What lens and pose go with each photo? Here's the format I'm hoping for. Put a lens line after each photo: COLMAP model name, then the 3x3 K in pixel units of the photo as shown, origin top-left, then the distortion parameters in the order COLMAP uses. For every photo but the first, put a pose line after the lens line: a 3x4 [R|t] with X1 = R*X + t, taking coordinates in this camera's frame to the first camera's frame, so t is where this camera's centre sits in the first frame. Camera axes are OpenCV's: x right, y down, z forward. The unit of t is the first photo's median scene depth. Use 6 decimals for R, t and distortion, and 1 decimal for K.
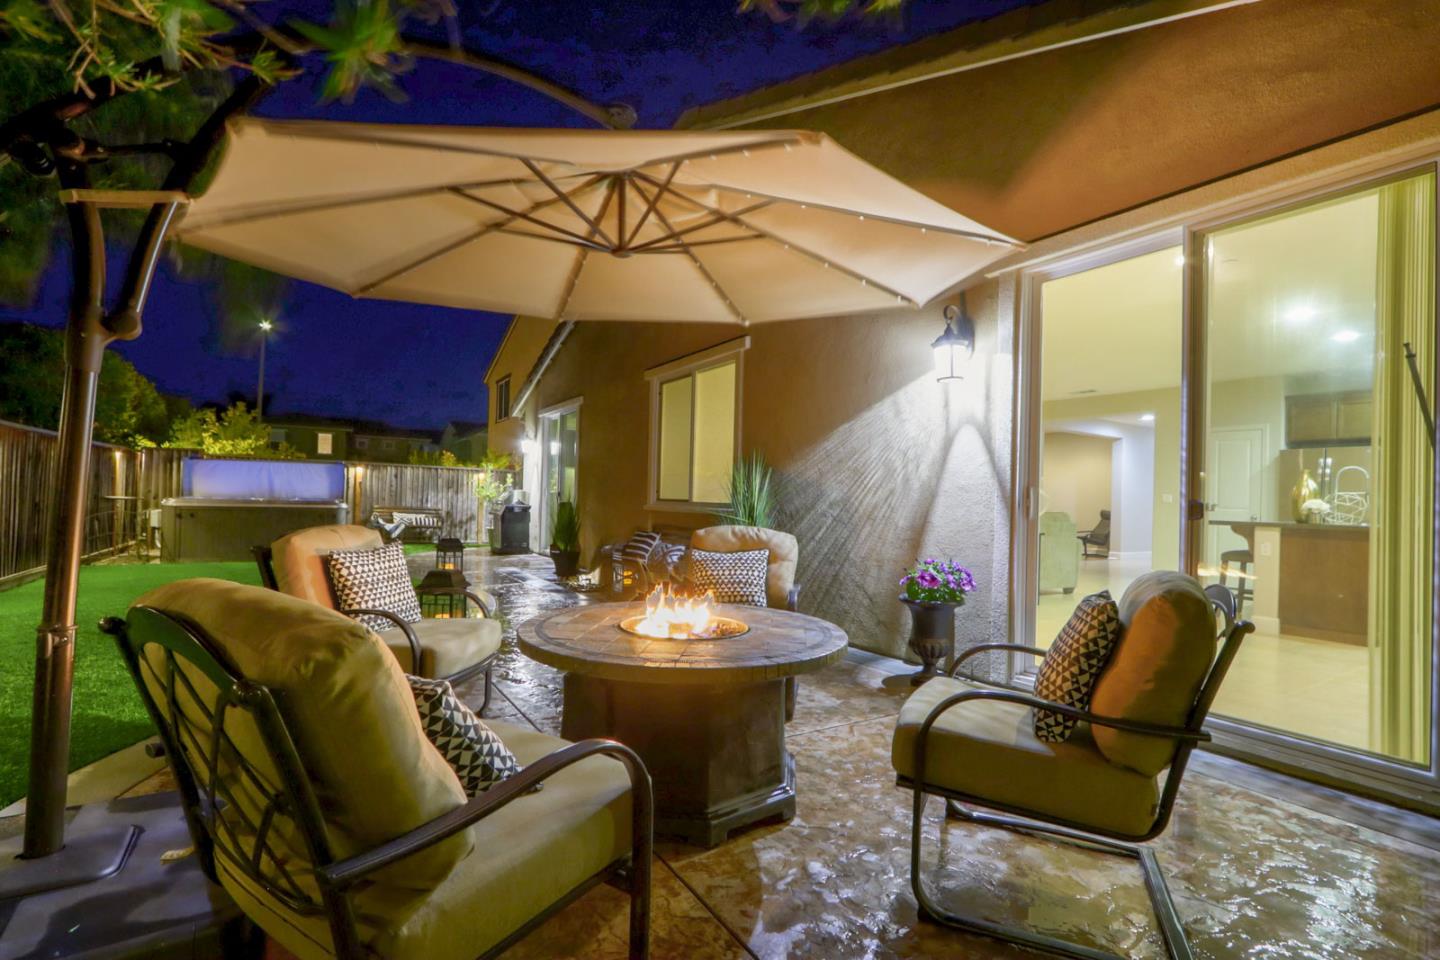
lens RADIAL K [[716.9, 0, 727.8], [0, 716.9, 486.5], [0, 0, 1]] dist [-0.001542, 0.000283]
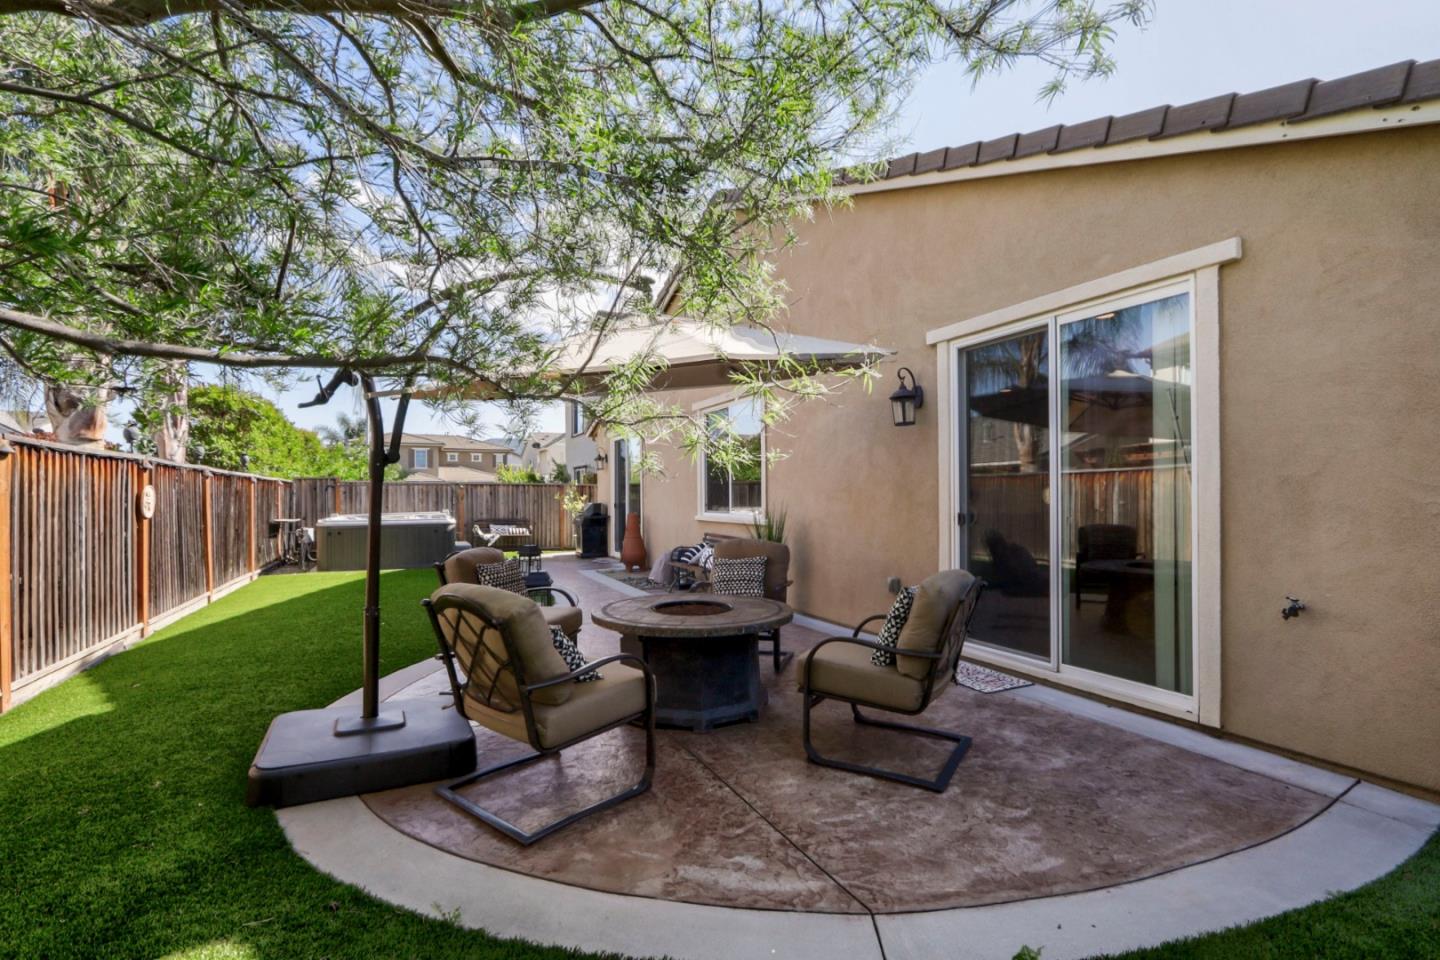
lens RADIAL K [[716.9, 0, 727.8], [0, 716.9, 486.5], [0, 0, 1]] dist [-0.001542, 0.000283]
pose [[0.993921, -0.033026, -0.105025, 0.281354], [0.033302, 0.999445, 0.000876, -0.113472], [0.104938, -0.004368, 0.994469, -0.862395]]
